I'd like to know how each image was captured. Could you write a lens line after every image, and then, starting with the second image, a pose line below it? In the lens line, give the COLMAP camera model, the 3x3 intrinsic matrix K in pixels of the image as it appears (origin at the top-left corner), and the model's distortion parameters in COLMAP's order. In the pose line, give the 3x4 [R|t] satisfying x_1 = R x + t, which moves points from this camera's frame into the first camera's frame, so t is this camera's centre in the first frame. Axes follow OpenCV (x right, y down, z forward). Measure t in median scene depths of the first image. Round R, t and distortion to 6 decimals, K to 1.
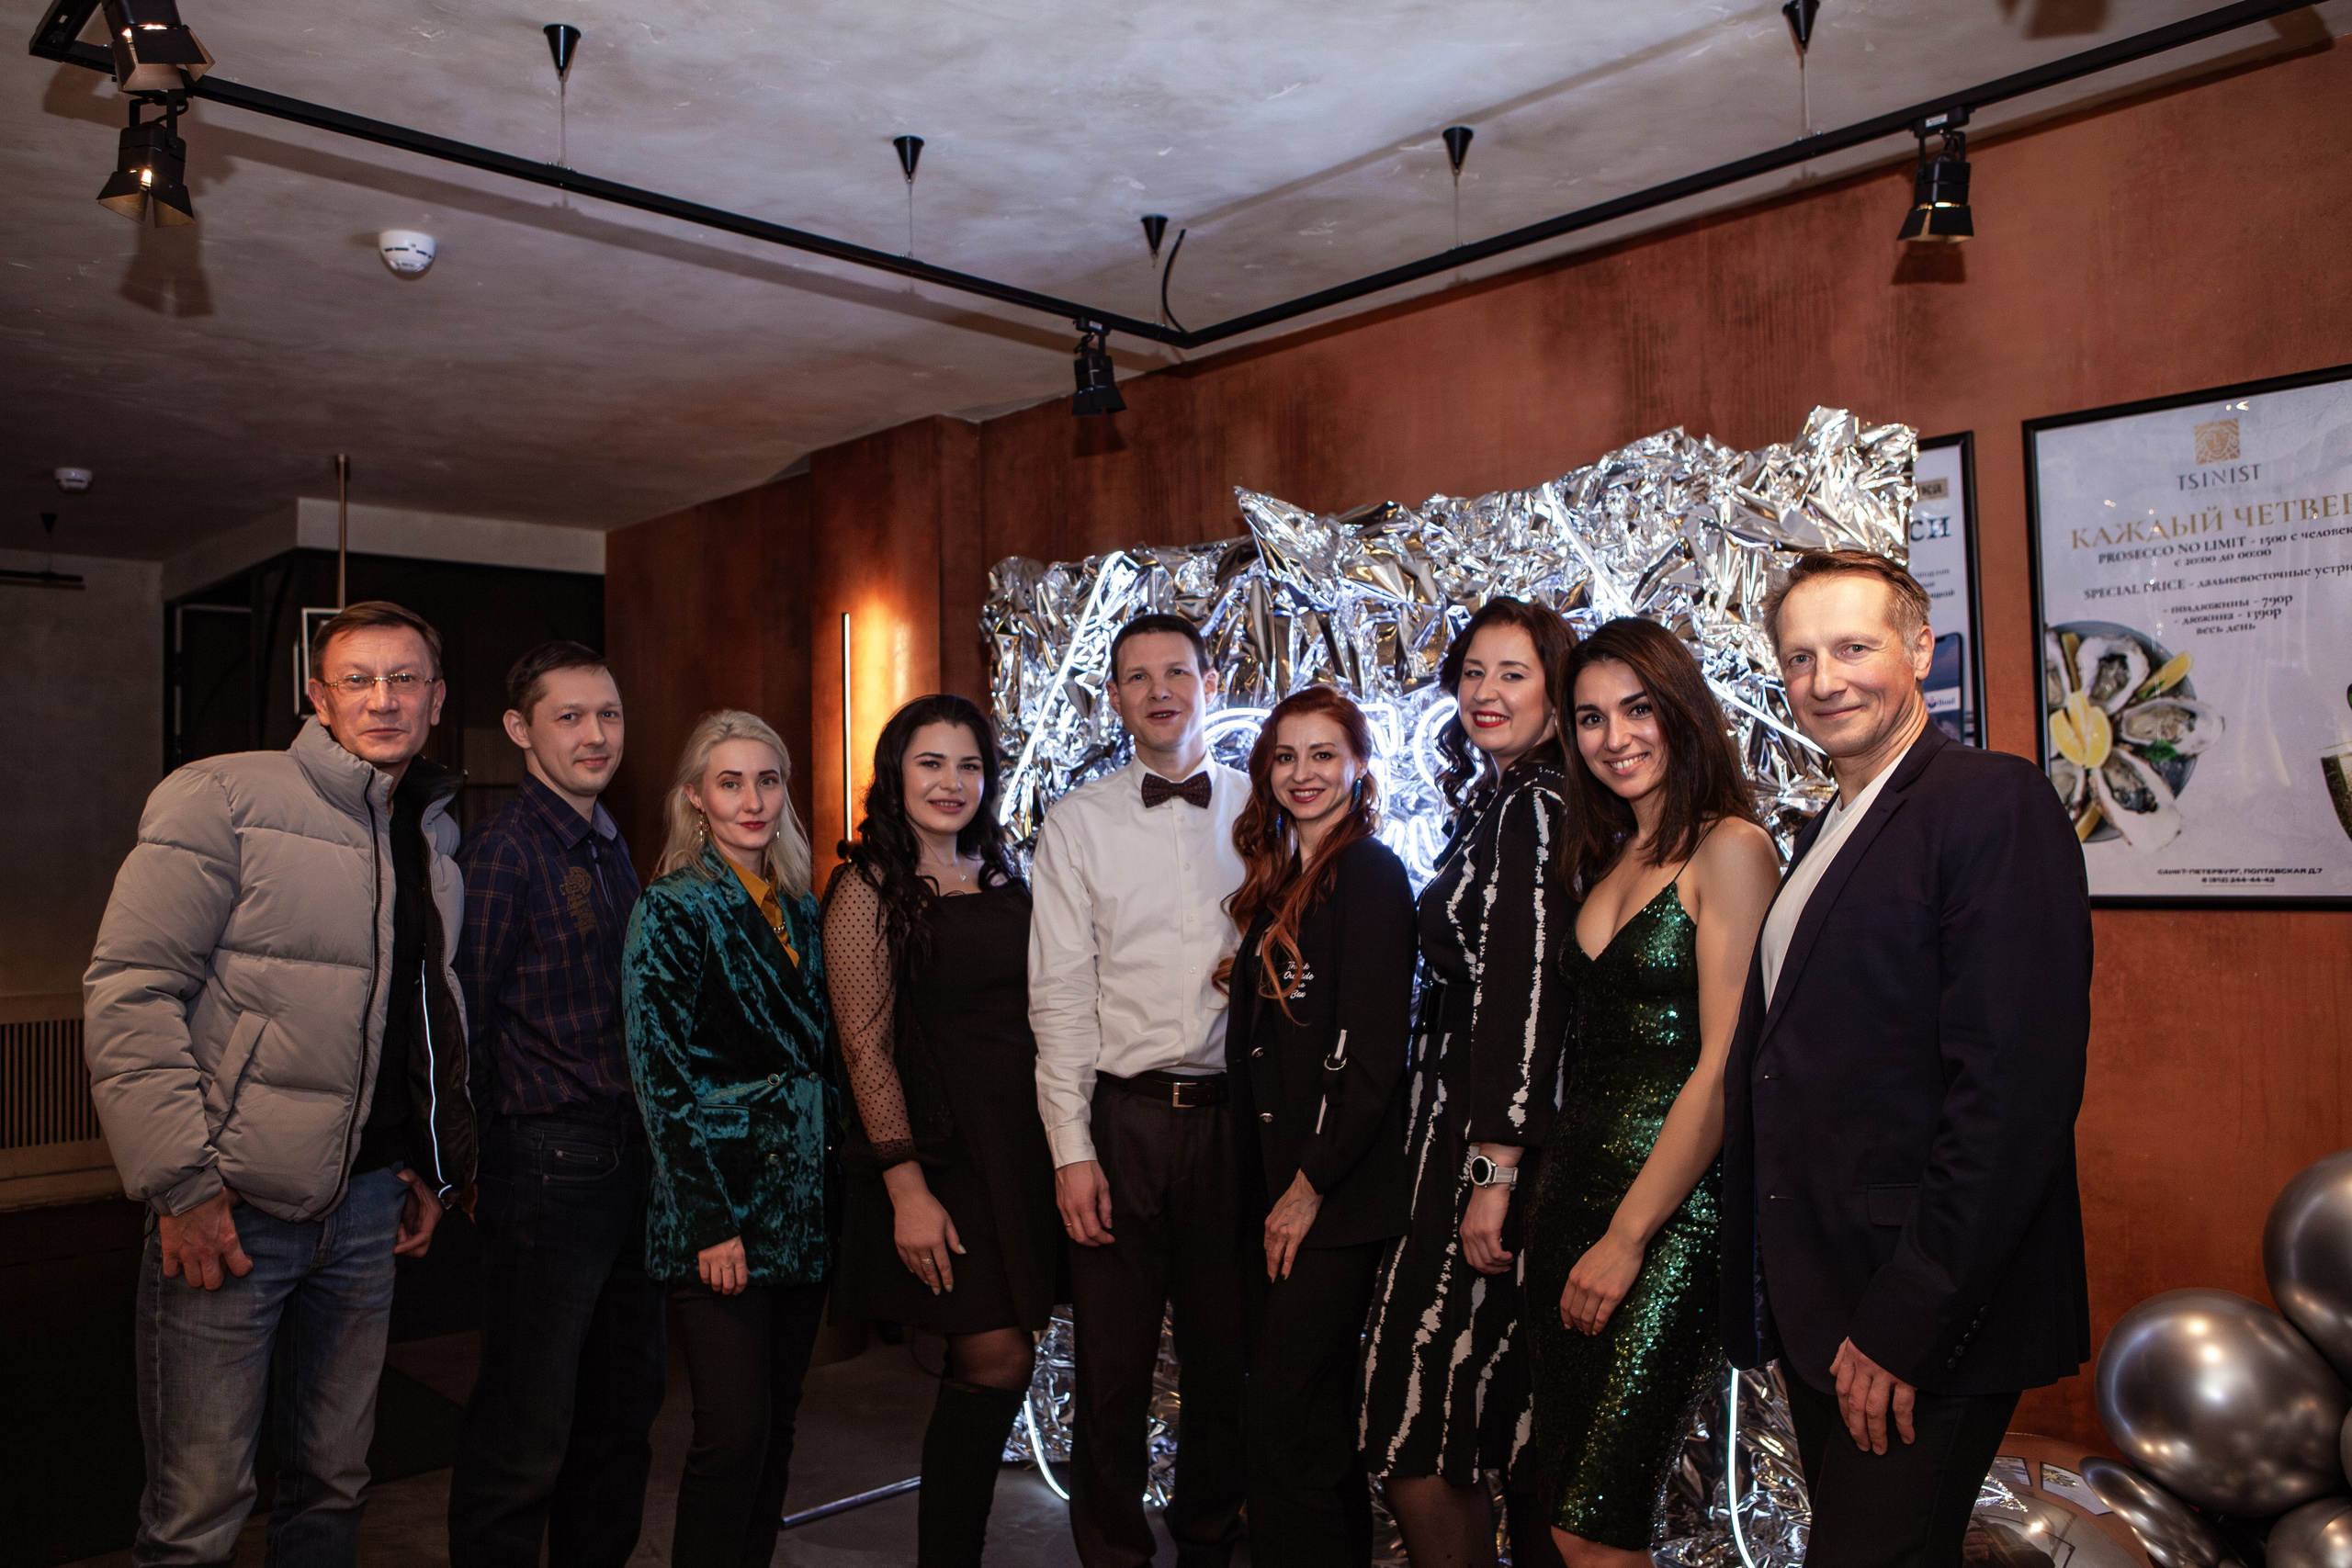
lens RADIAL K [[1790.3, 0, 1174.9], [0, 1790.3, 785.2], [0, 0, 1]] dist [-0.093119, 0.072766]
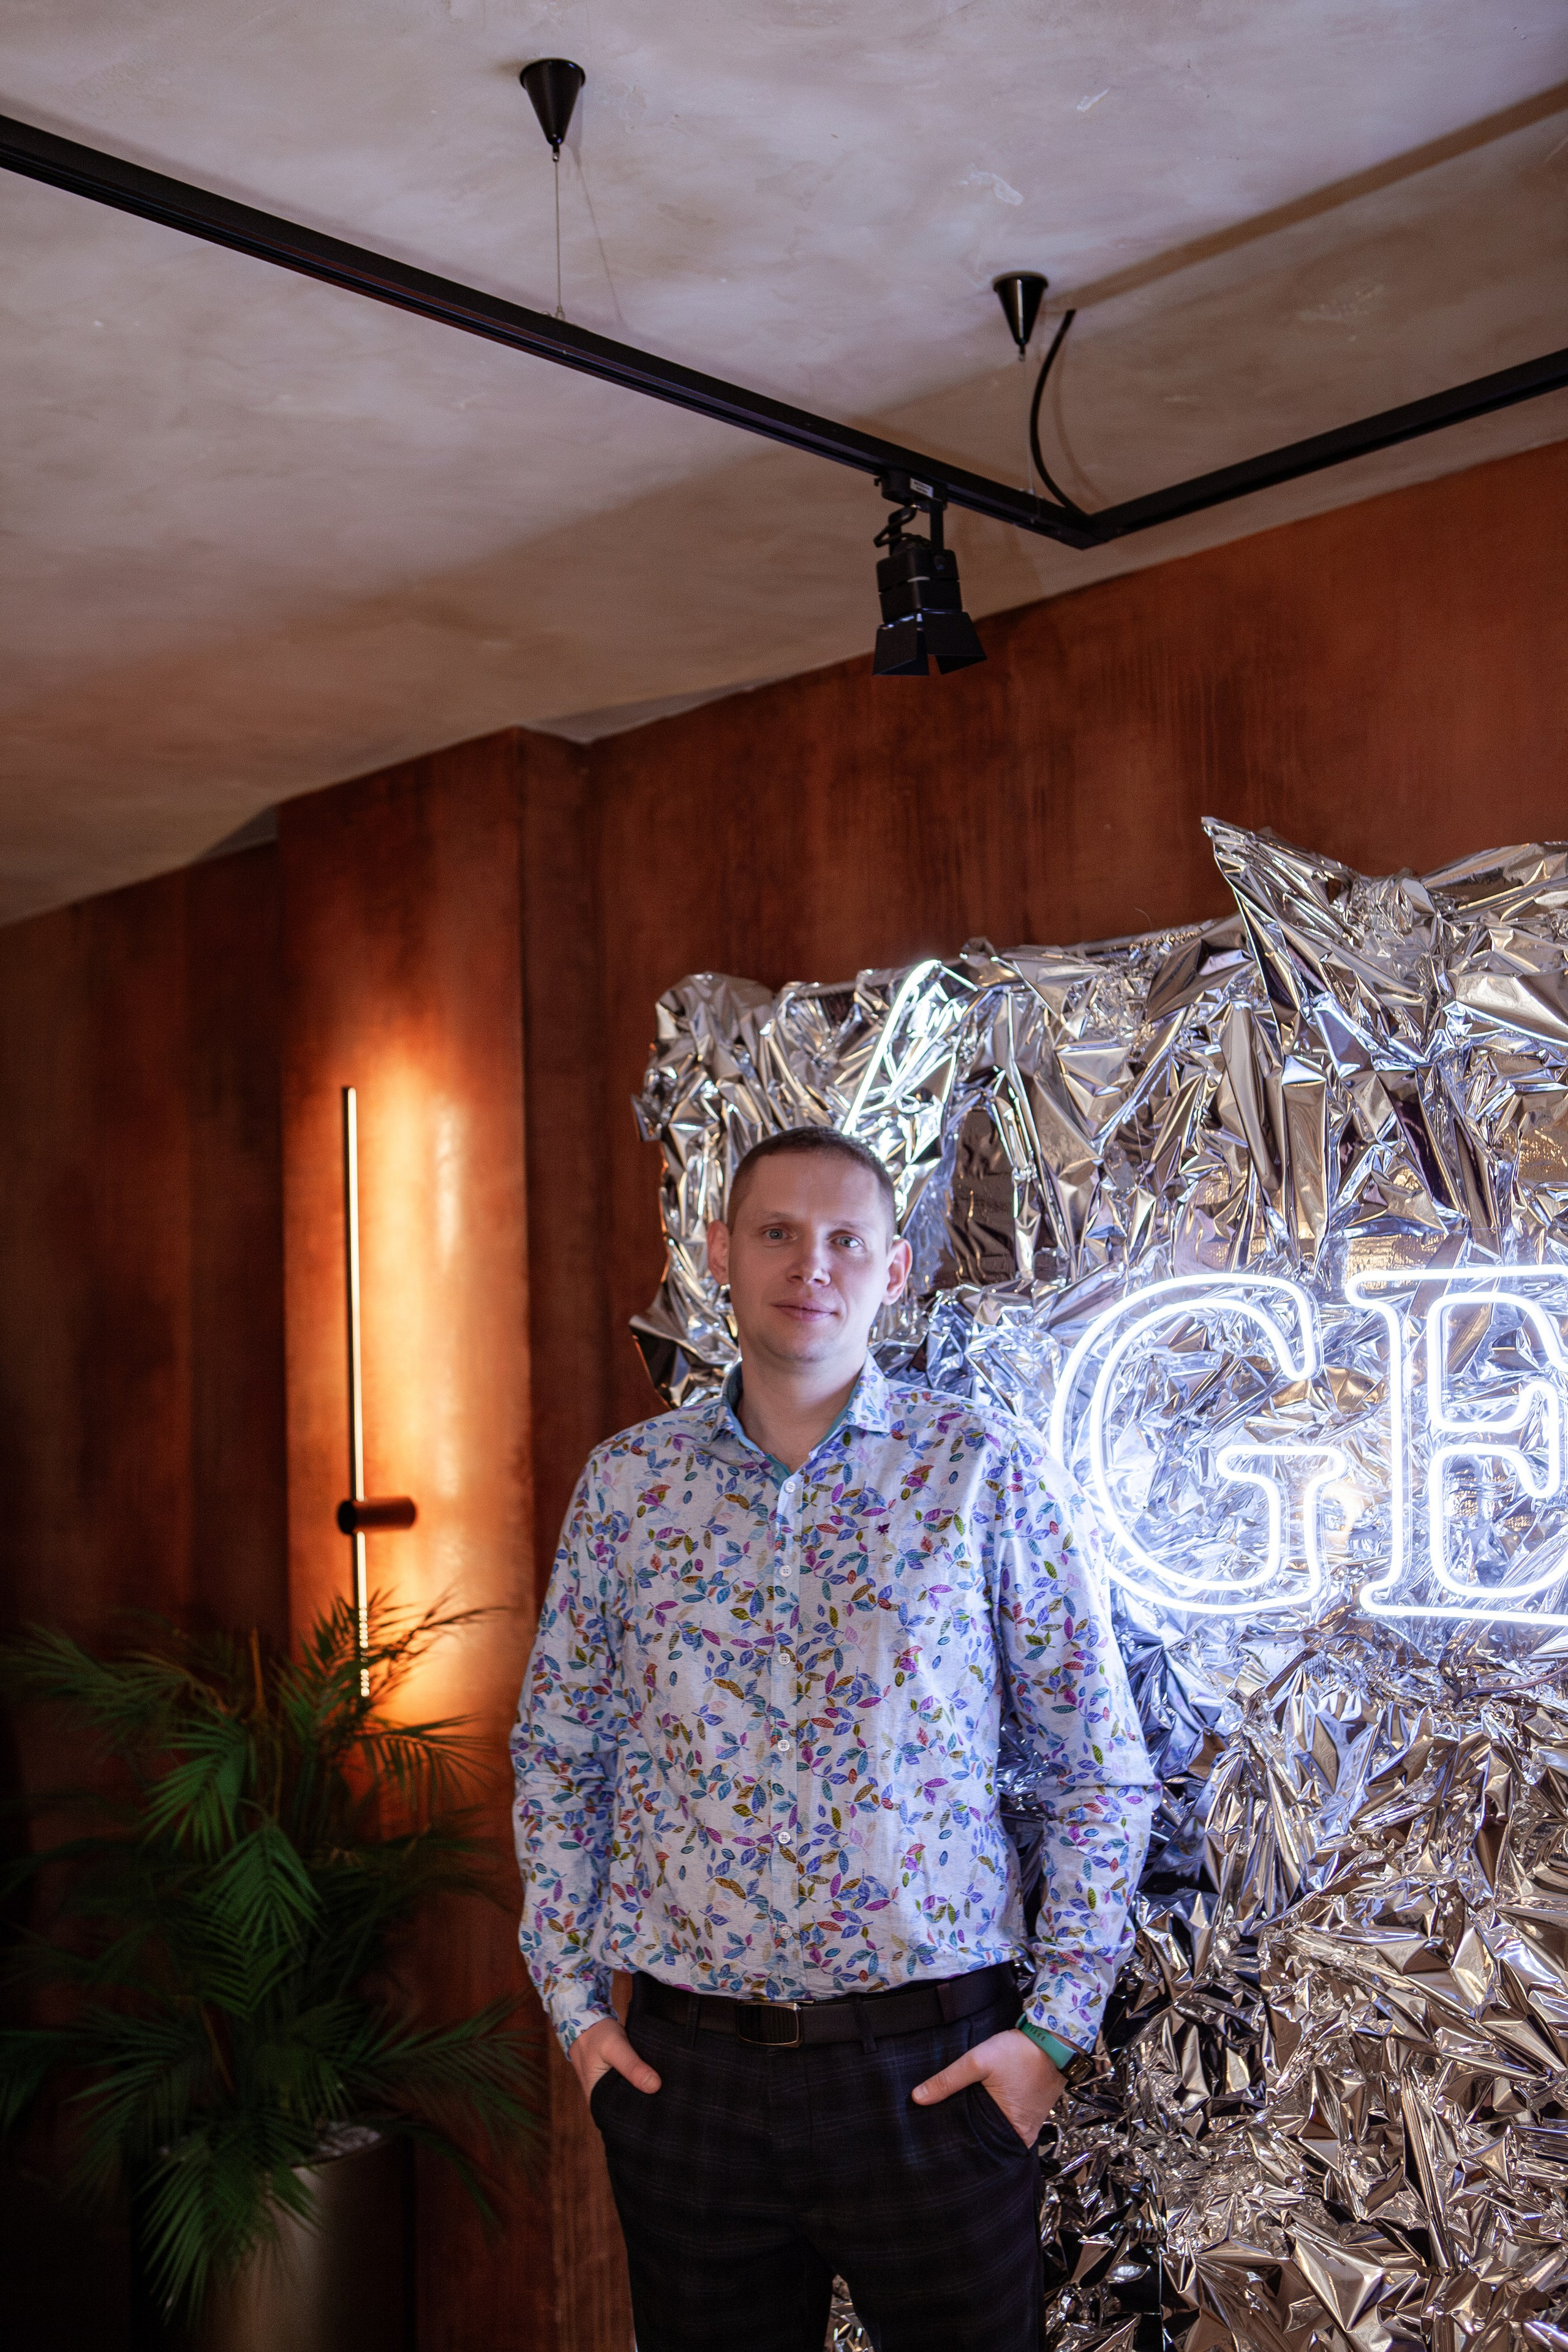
lens RADIAL K [[2558.5, 0, 760.0], [0, 2558.5, 1156.7], [0, 0, 1]] dist [-0.032173, 0.000000]
pose [[0.999850, -0.016098, 0.006416, -0.090774], [0.016481, 0.997757, -0.064879, -0.031193], [-0.005358, 0.064975, 0.997873, 0.303231]]
